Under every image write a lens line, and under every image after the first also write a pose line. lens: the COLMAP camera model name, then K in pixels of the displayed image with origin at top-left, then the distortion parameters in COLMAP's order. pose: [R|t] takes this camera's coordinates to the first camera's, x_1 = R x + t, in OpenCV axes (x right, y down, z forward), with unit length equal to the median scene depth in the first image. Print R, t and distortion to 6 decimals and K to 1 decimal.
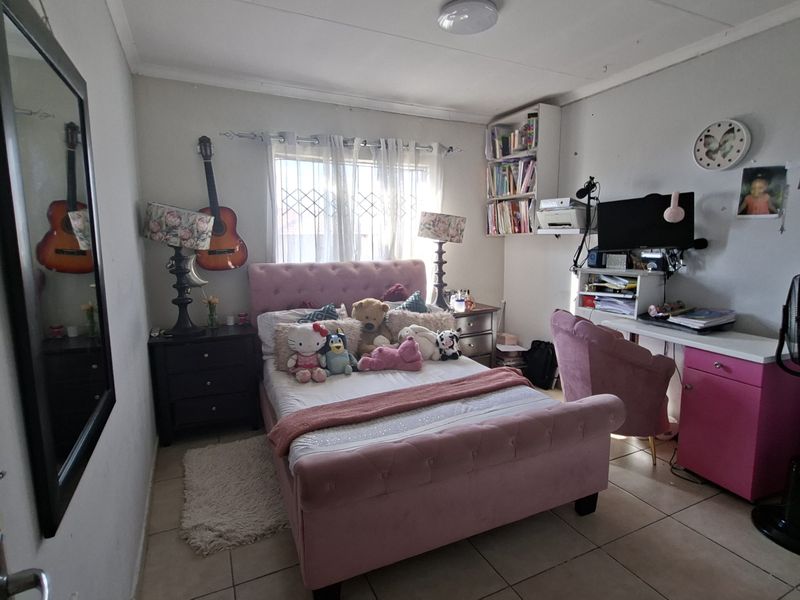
lens RADIAL K [[423.8, 0, 402.5], [0, 423.8, 297.6], [0, 0, 1]] dist [0.001076, 0.001782]
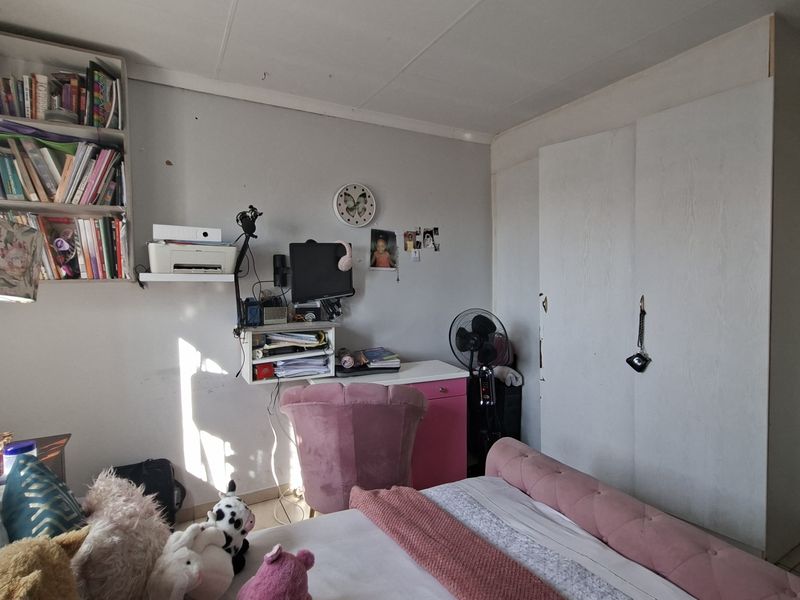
lens RADIAL K [[423.8, 0, 402.5], [0, 423.8, 297.6], [0, 0, 1]] dist [0.001076, 0.001782]
pose [[-0.045644, -0.027013, 0.998592, -0.384000], [0.147381, 0.988513, 0.033477, -0.133123], [-0.988026, 0.148702, -0.041138, 0.947328]]
